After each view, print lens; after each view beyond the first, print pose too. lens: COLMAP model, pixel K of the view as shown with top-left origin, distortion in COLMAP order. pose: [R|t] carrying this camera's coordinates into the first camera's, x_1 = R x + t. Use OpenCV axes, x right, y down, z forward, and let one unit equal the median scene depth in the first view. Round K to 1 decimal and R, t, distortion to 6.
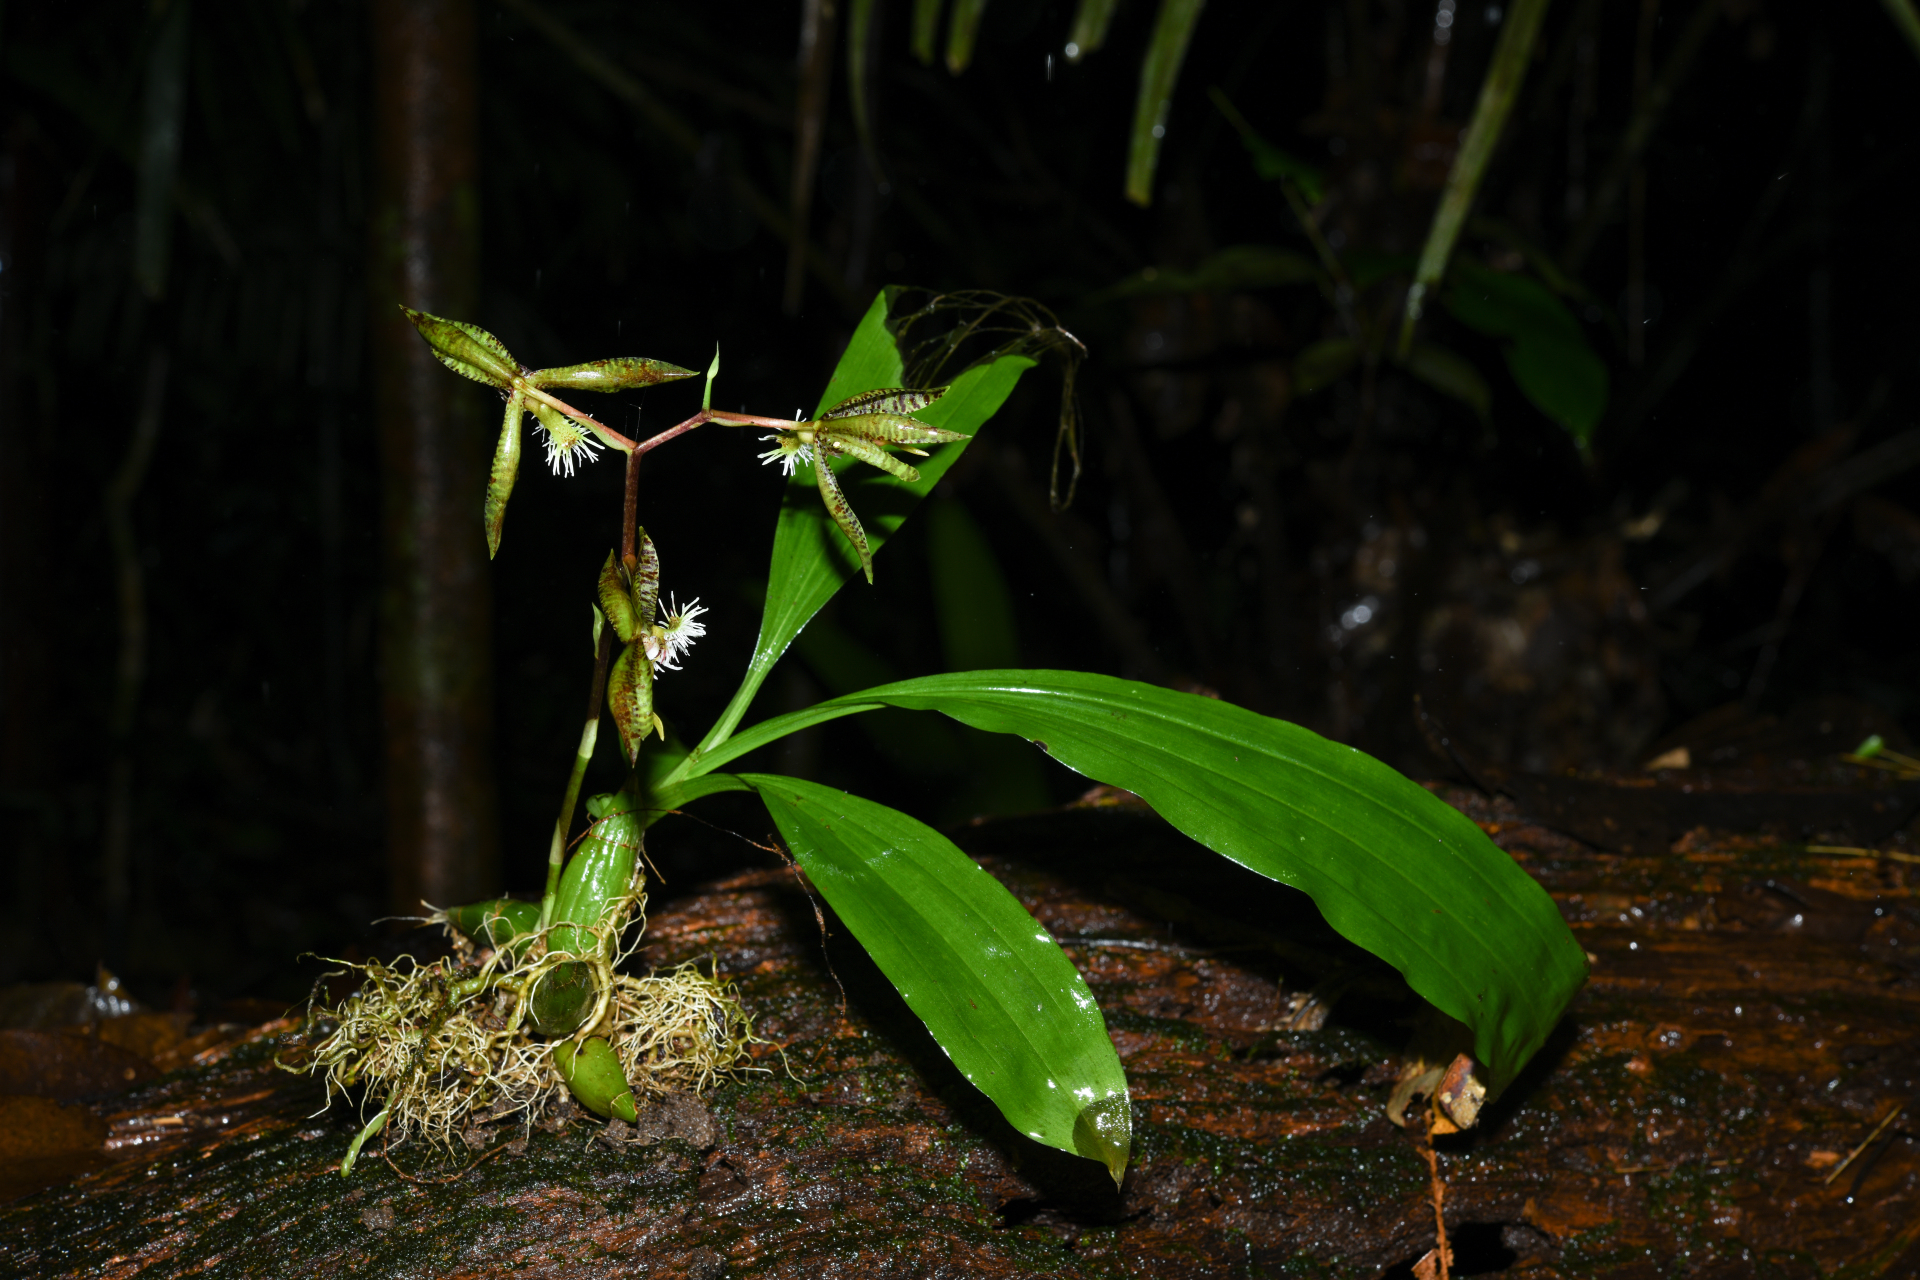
lens RADIAL K [[3345.7, 0, 960.0], [0, 3345.7, 640.0], [0, 0, 1]] dist [-0.039779, 0.163034]
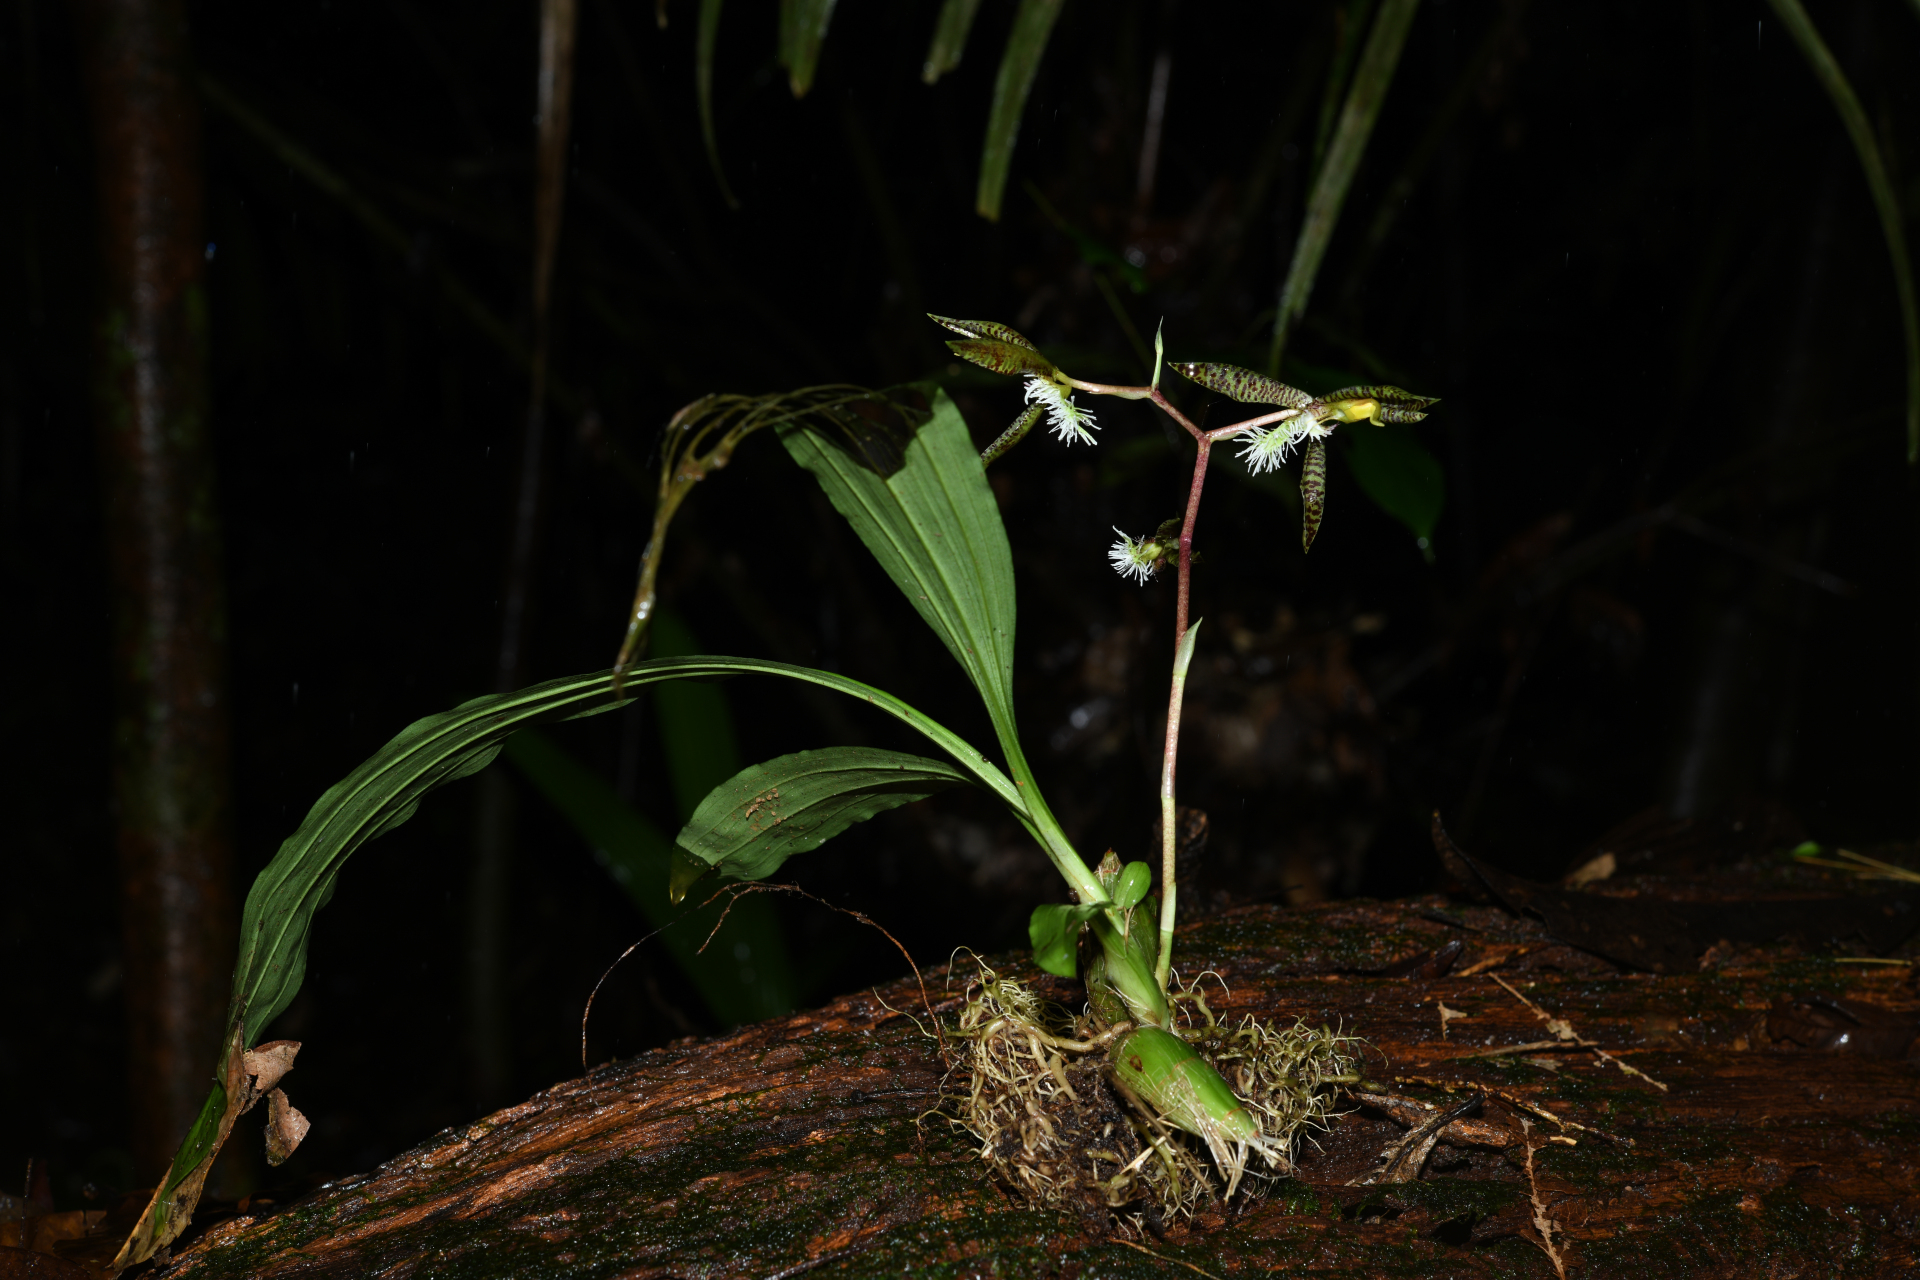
lens RADIAL K [[3306.6, 0, 960.0], [0, 3306.6, 640.0], [0, 0, 1]] dist [0.038485, -0.178951]
pose [[0.990473, -0.021595, 0.136003, -0.125063], [0.025647, 0.999276, -0.028112, -0.008920], [-0.135297, 0.031332, 0.990309, 0.097585]]
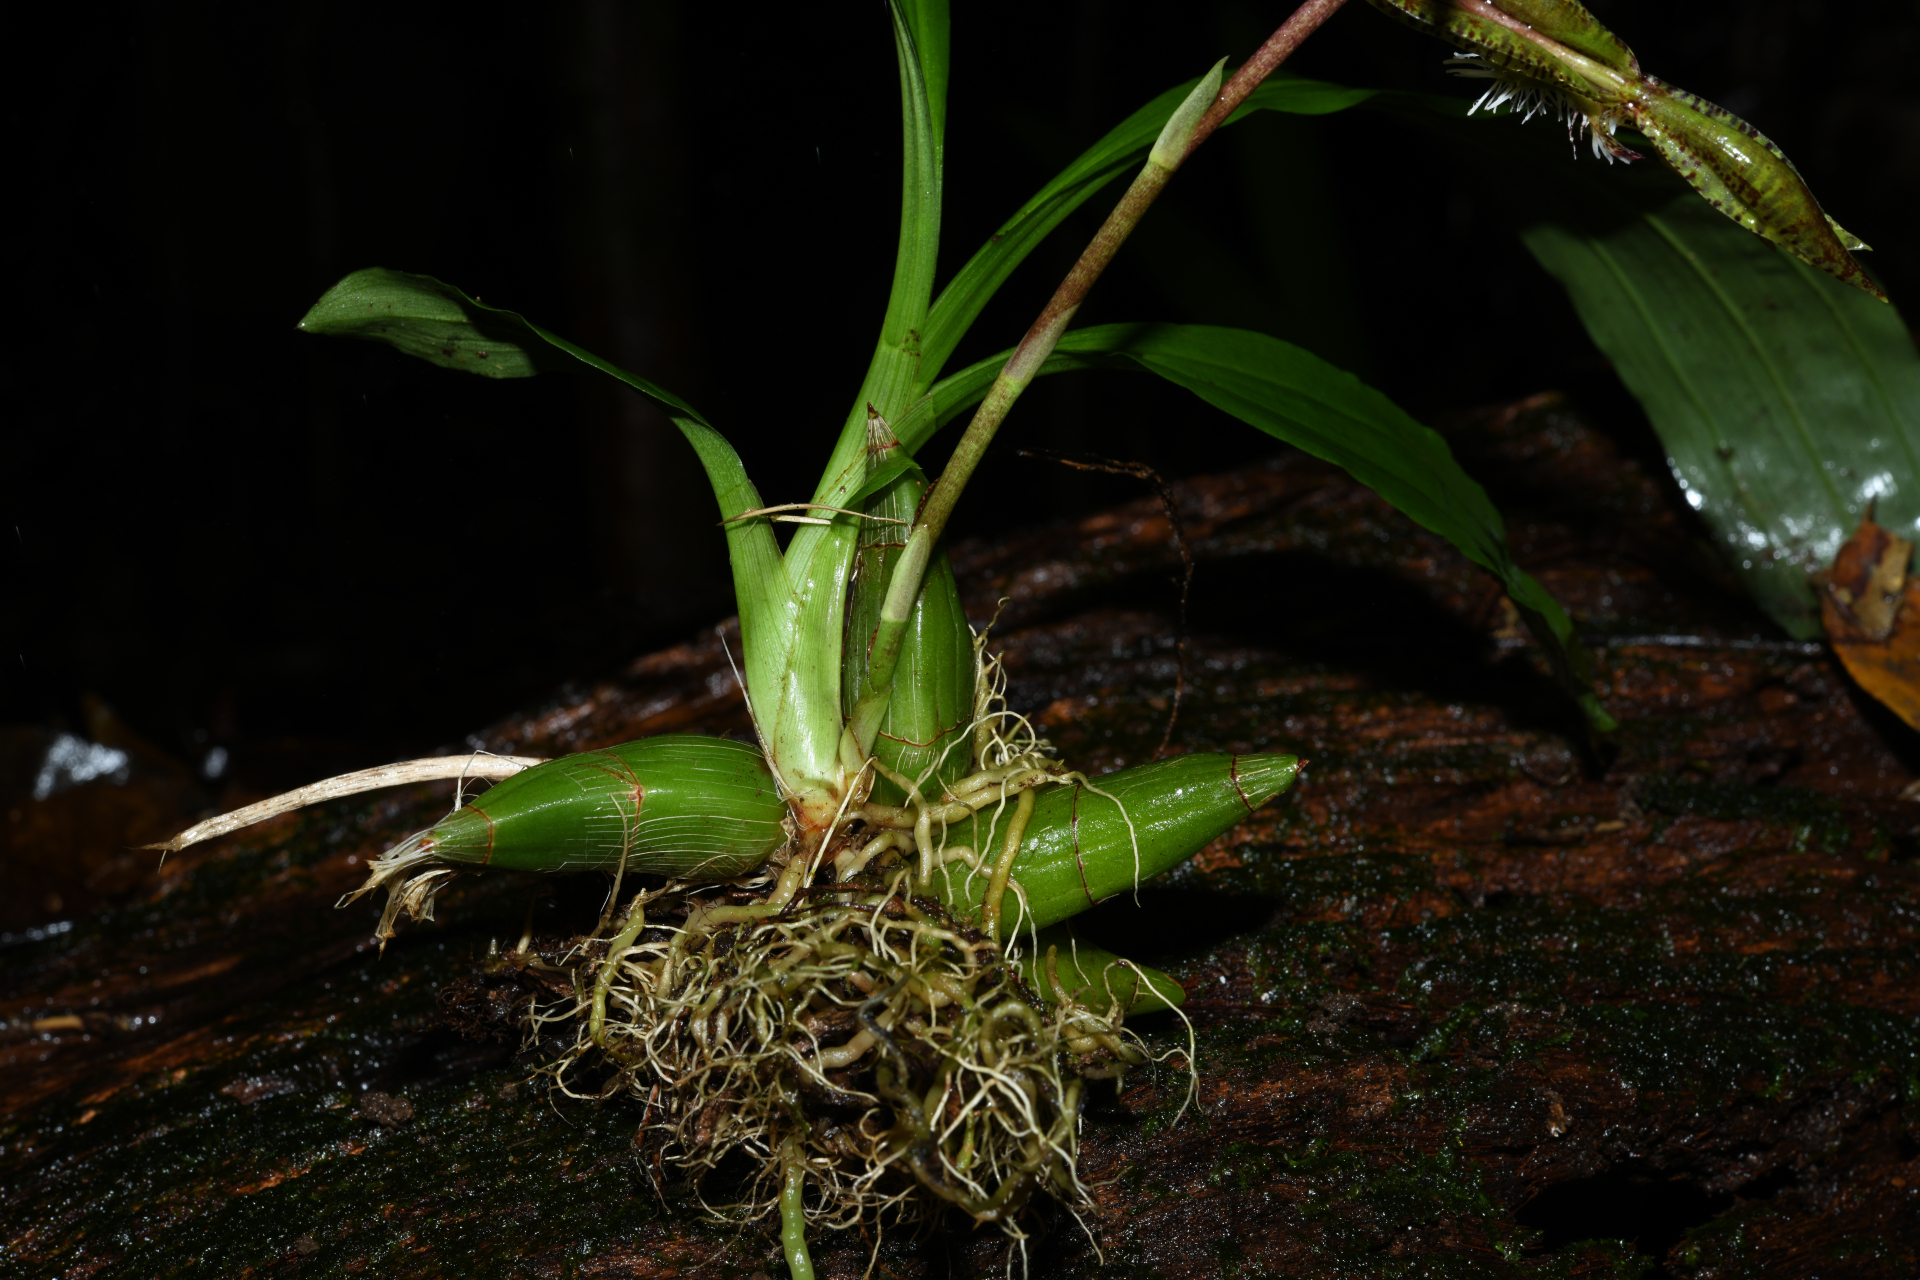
lens RADIAL K [[3345.7, 0, 960.0], [0, 3345.7, 640.0], [0, 0, 1]] dist [-0.039779, 0.163034]
pose [[0.995687, -0.040509, -0.083462, -0.023448], [0.051593, 0.989468, 0.135246, 0.004895], [0.077104, -0.138968, 0.987291, 0.383462]]
